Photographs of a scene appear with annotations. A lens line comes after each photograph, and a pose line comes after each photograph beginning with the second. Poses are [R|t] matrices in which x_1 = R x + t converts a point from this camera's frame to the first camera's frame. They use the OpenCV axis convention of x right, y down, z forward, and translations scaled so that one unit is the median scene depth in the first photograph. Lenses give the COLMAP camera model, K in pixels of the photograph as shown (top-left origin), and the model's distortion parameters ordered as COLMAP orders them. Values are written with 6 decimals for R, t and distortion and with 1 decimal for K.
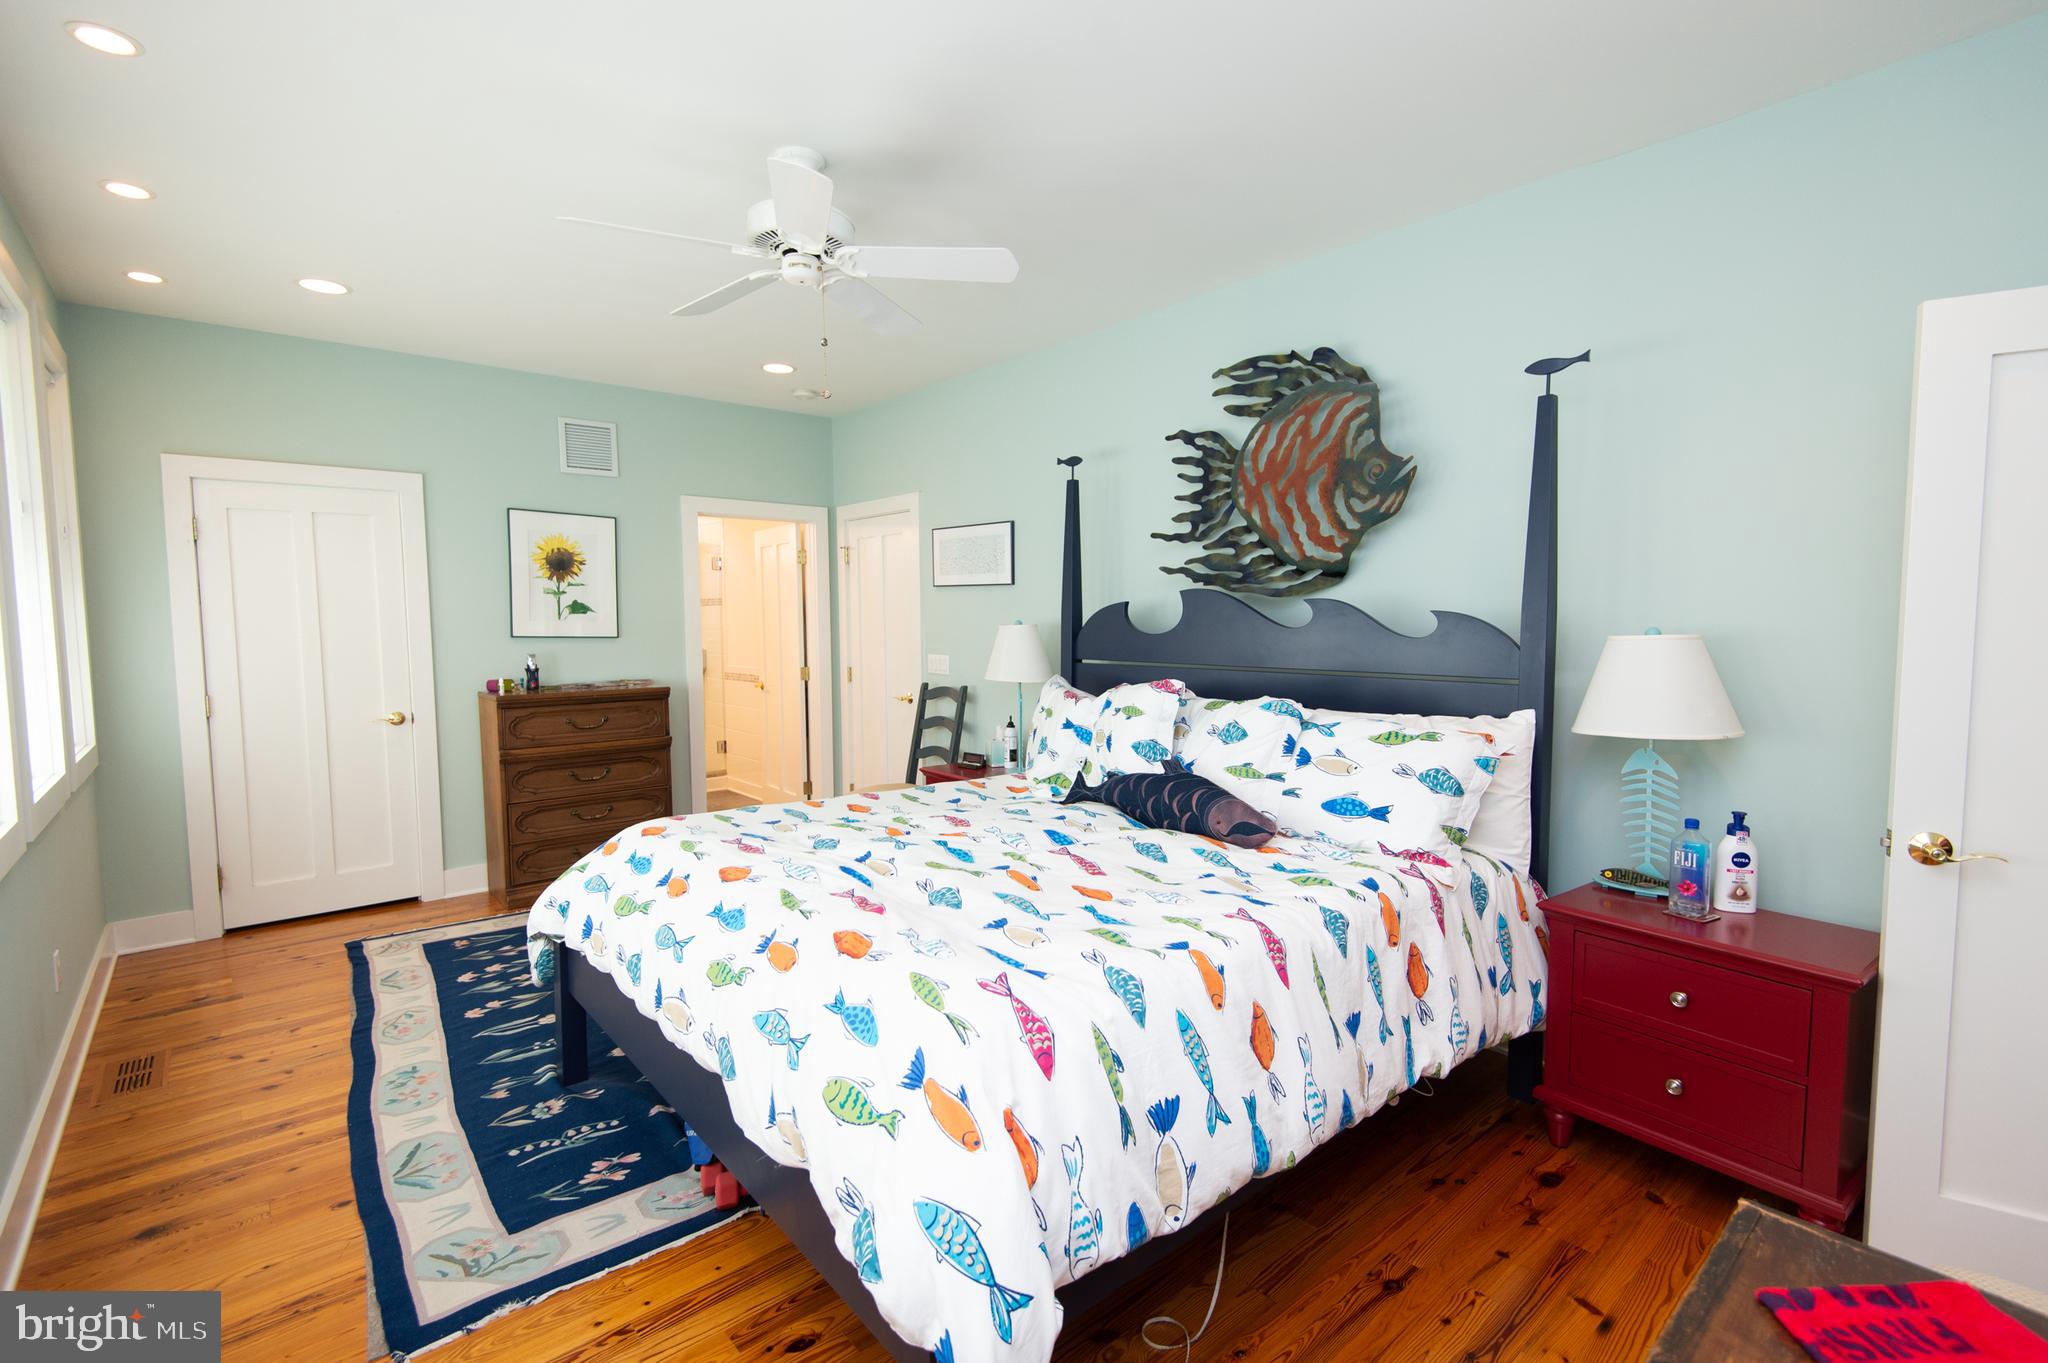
lens RADIAL K [[932.2, 0, 1035.2], [0, 932.2, 677.9], [0, 0, 1]] dist [0.015993, -0.000651]
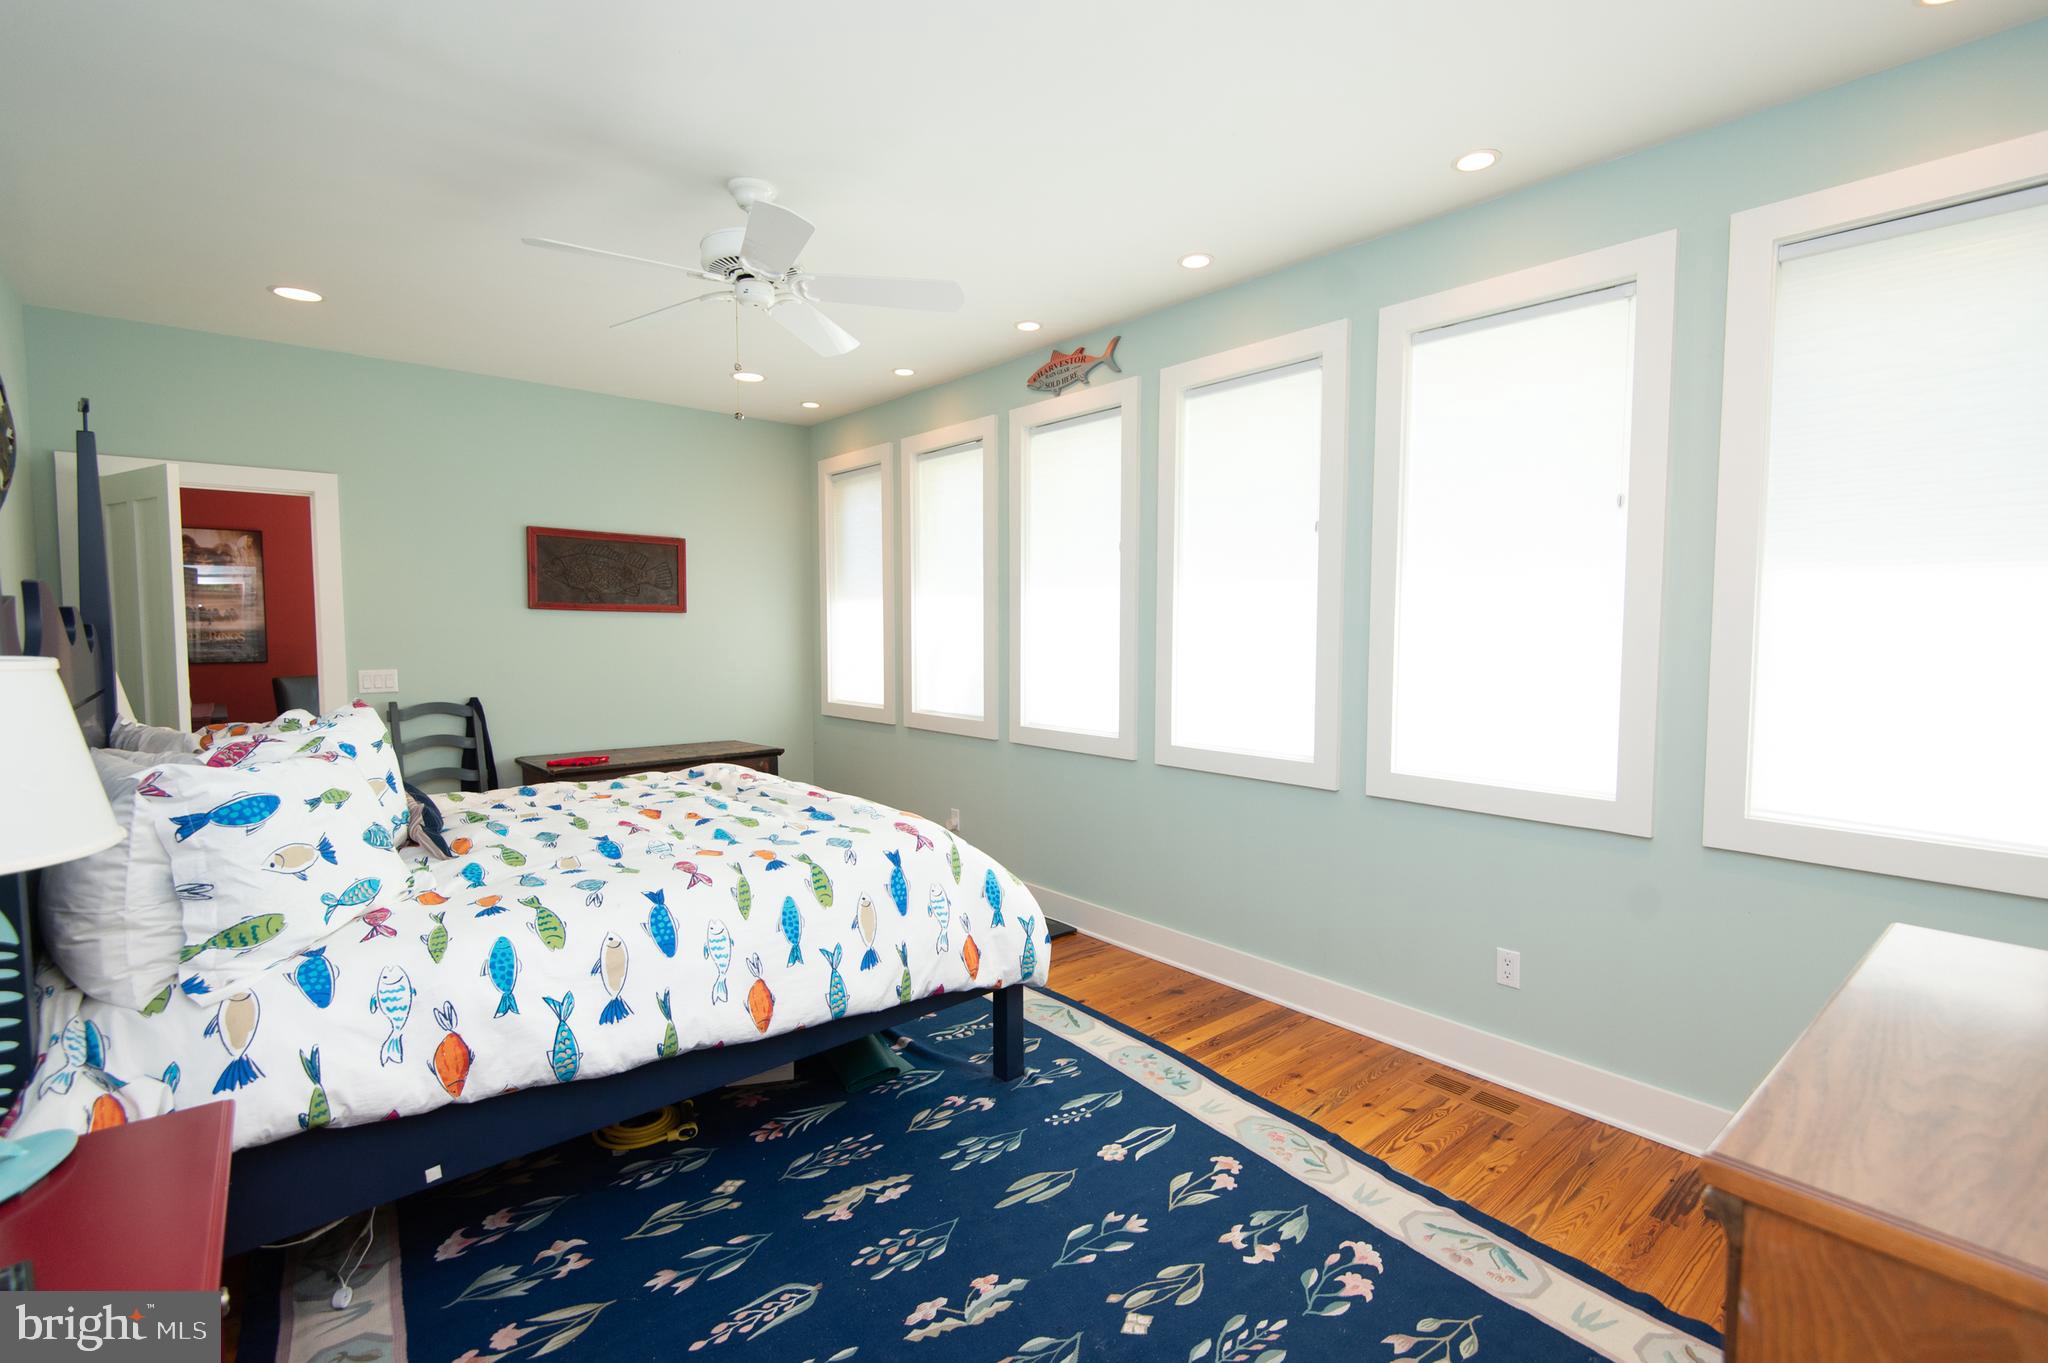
lens RADIAL K [[921.1, 0, 1026.3], [0, 921.1, 675.8], [0, 0, 1]] dist [0.044864, -0.025212]
pose [[-0.999946, 0.008699, 0.005692, -0.459269], [0.009326, 0.992553, 0.121458, -0.111412], [-0.004593, 0.121505, -0.992580, 1.716663]]
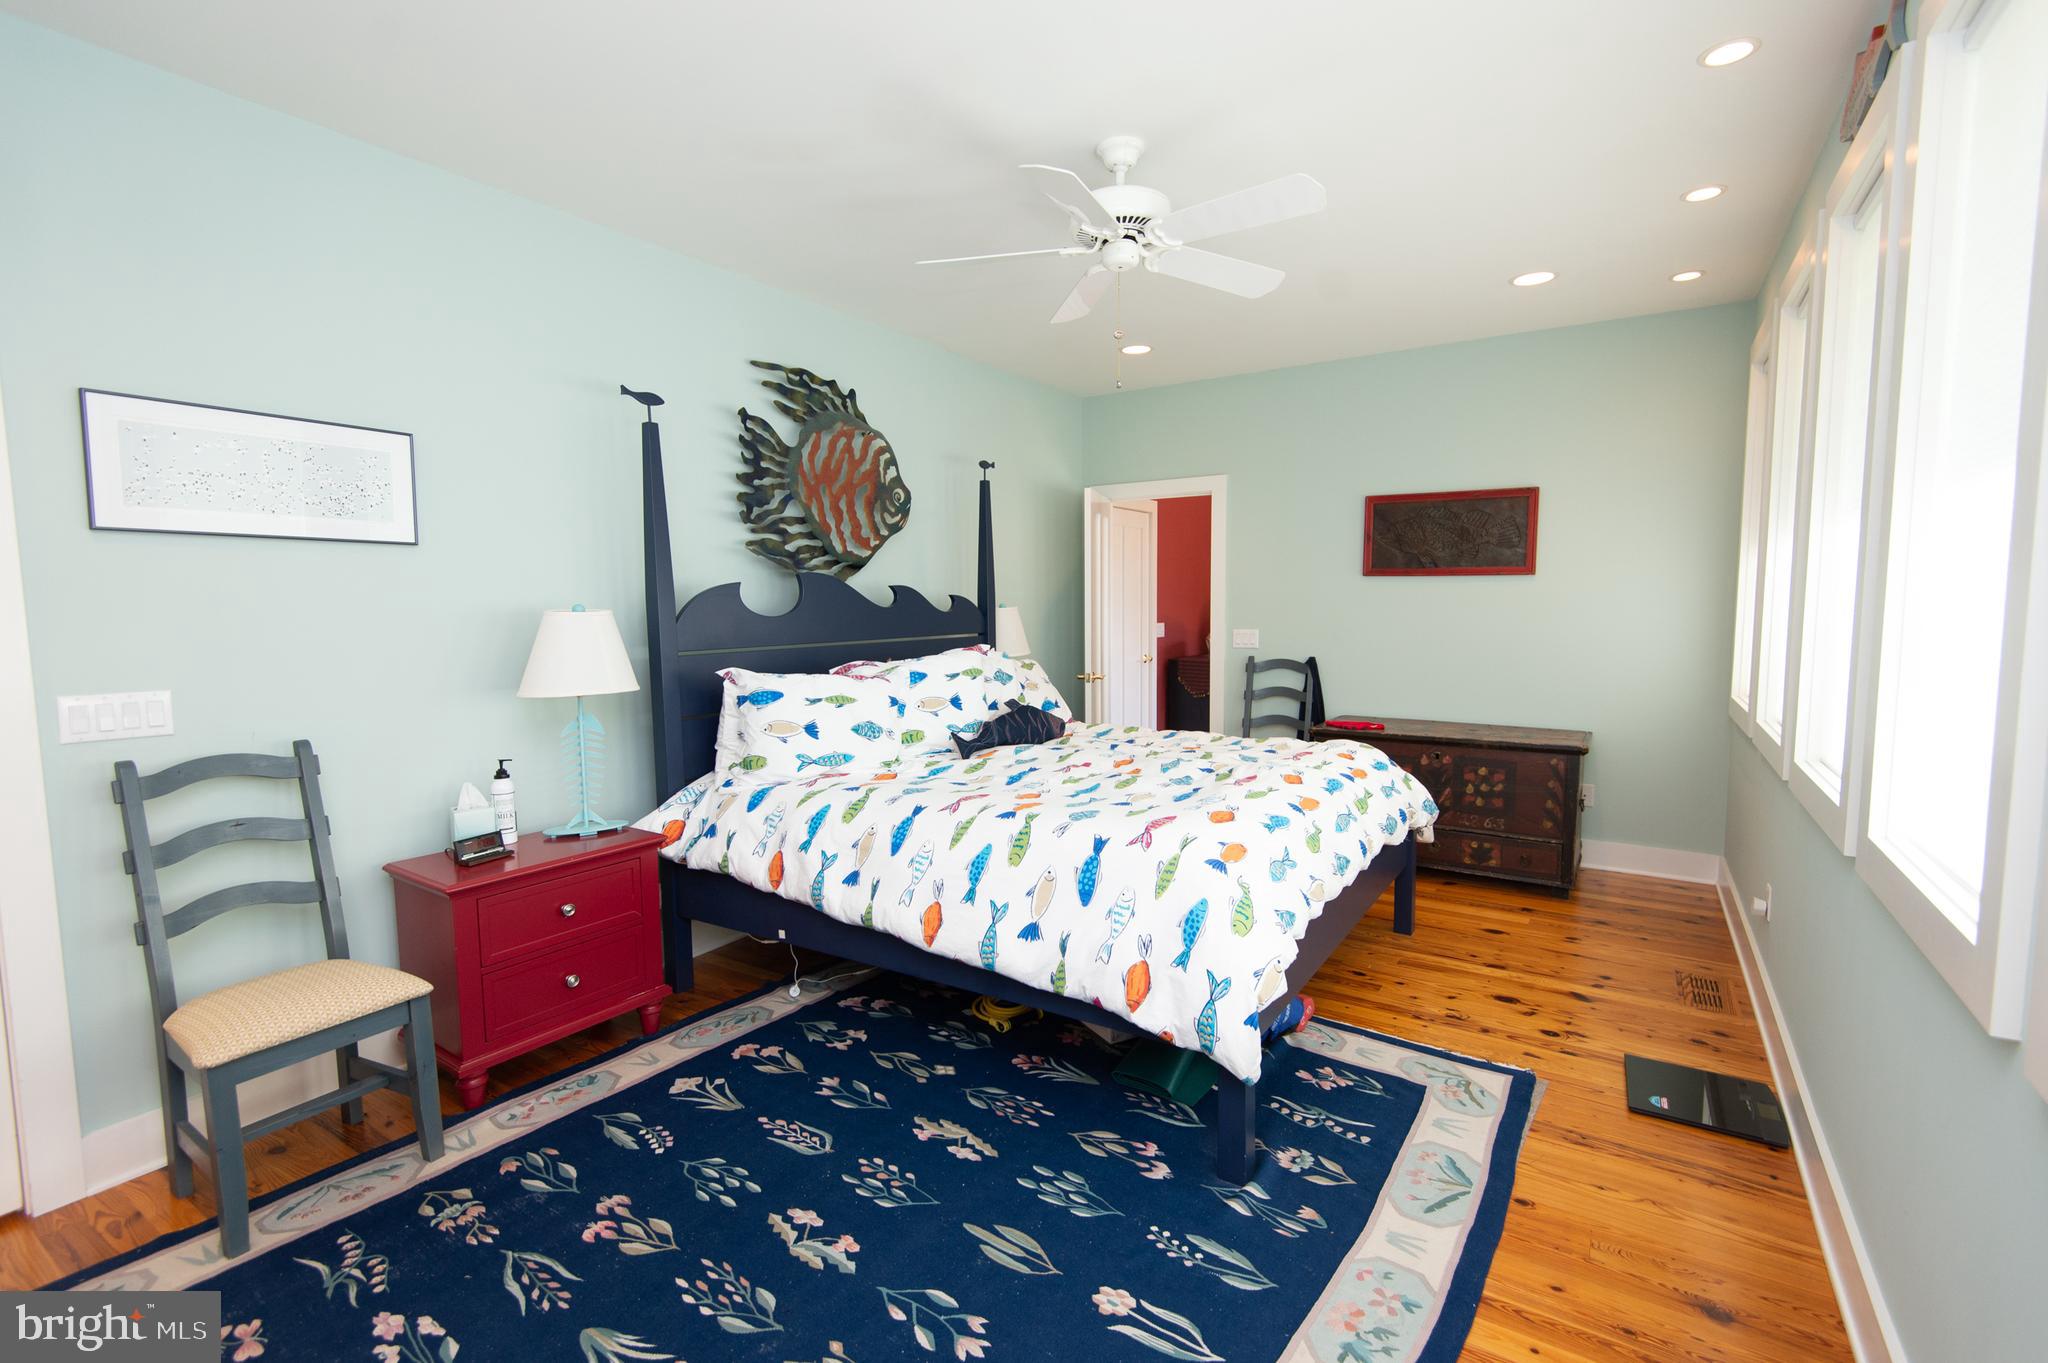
lens RADIAL K [[921.1, 0, 1026.3], [0, 921.1, 675.8], [0, 0, 1]] dist [0.044864, -0.025212]
pose [[-0.279431, -0.067415, 0.957796, -1.020959], [0.076924, 0.992754, 0.092317, -0.062341], [-0.957080, 0.099474, -0.272220, 1.176420]]
